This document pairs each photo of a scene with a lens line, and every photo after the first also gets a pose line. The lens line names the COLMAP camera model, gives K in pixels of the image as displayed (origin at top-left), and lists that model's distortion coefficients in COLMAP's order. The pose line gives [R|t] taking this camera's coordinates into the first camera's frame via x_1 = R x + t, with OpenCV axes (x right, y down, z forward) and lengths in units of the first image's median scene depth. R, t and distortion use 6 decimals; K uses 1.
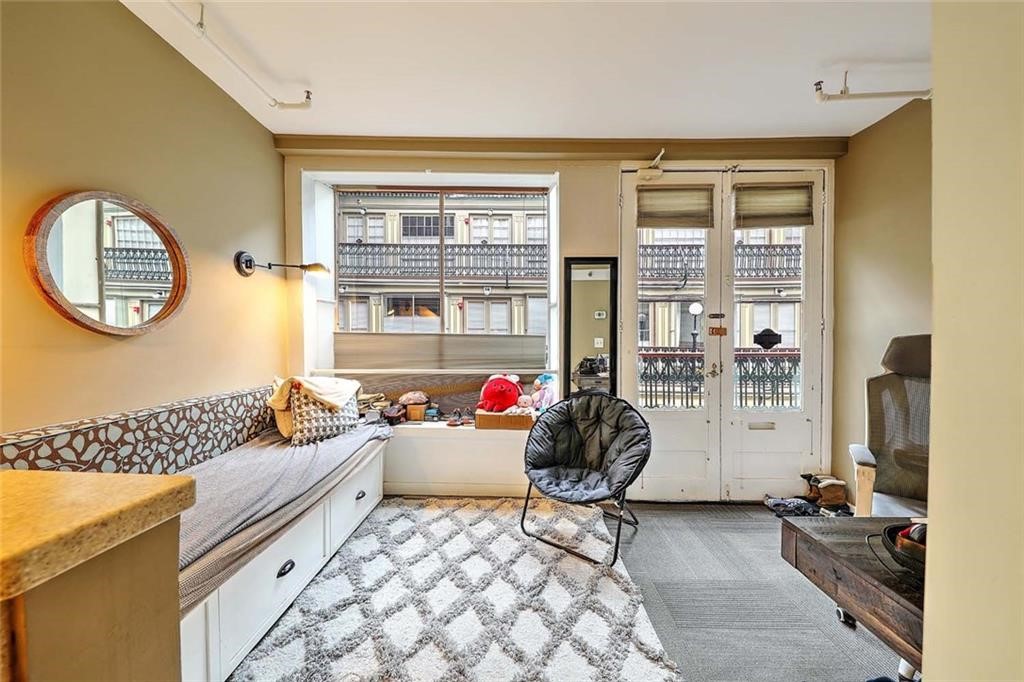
lens RADIAL K [[353.8, 0, 512.0], [0, 353.8, 341.0], [0, 0, 1]] dist [-0.052536, -0.000004]
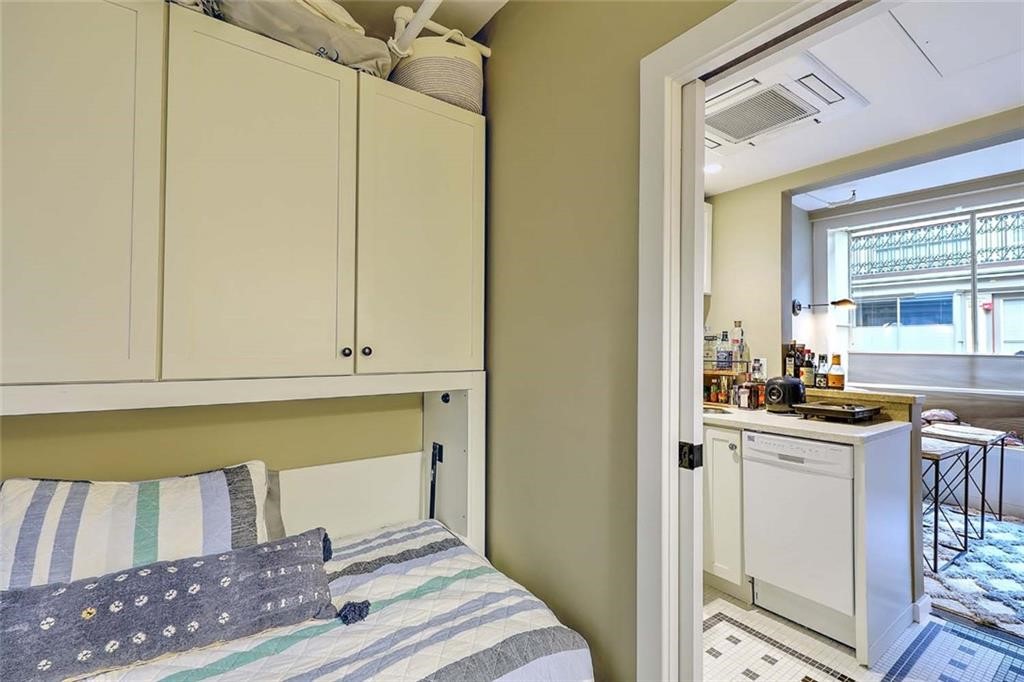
lens RADIAL K [[456.0, 0, 512.0], [0, 456.0, 341.0], [0, 0, 1]] dist [0.001370, -0.000538]
pose [[0.589546, -0.009762, -0.807676, 0.086308], [-0.015864, 0.999594, -0.023661, -0.007924], [0.807579, 0.026762, 0.589152, -0.993421]]
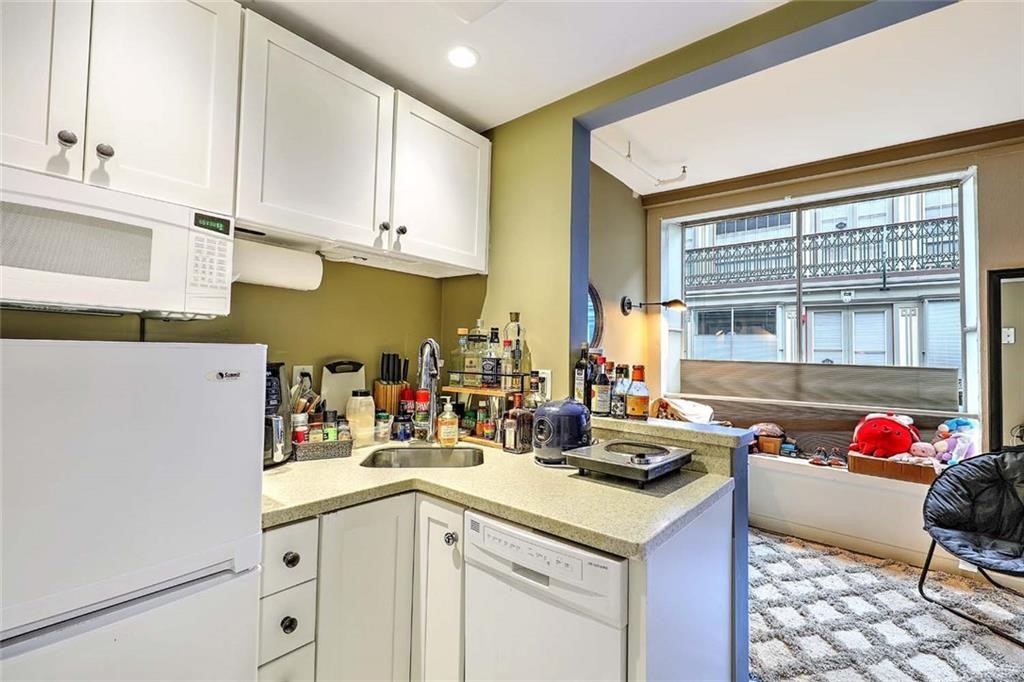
lens RADIAL K [[456.6, 0, 512.0], [0, 456.6, 341.0], [0, 0, 1]] dist [0.013296, -0.006193]
pose [[0.771238, -0.005544, -0.636523, -0.020078], [-0.023987, 0.998999, -0.037765, -0.017921], [0.636095, 0.044394, 0.770333, -0.482235]]
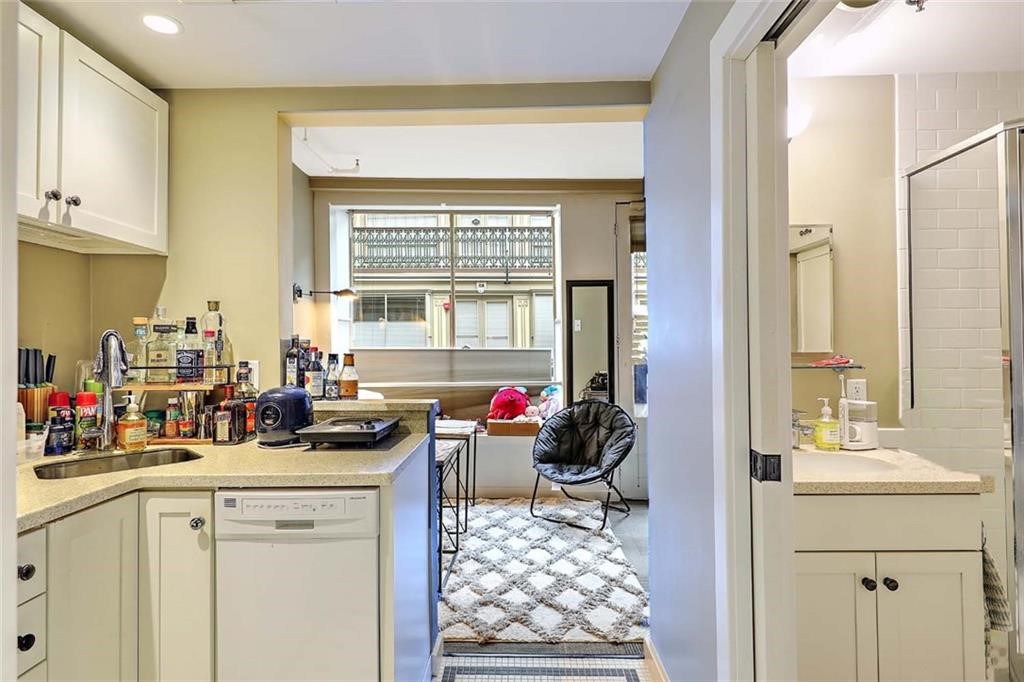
lens RADIAL K [[536.1, 0, 512.0], [0, 536.1, 341.0], [0, 0, 1]] dist [0.012355, 0.000169]
pose [[0.999972, -0.006694, 0.003217, -0.032896], [0.006753, 0.999805, -0.018544, -0.013311], [-0.003092, 0.018565, 0.999823, -0.721439]]
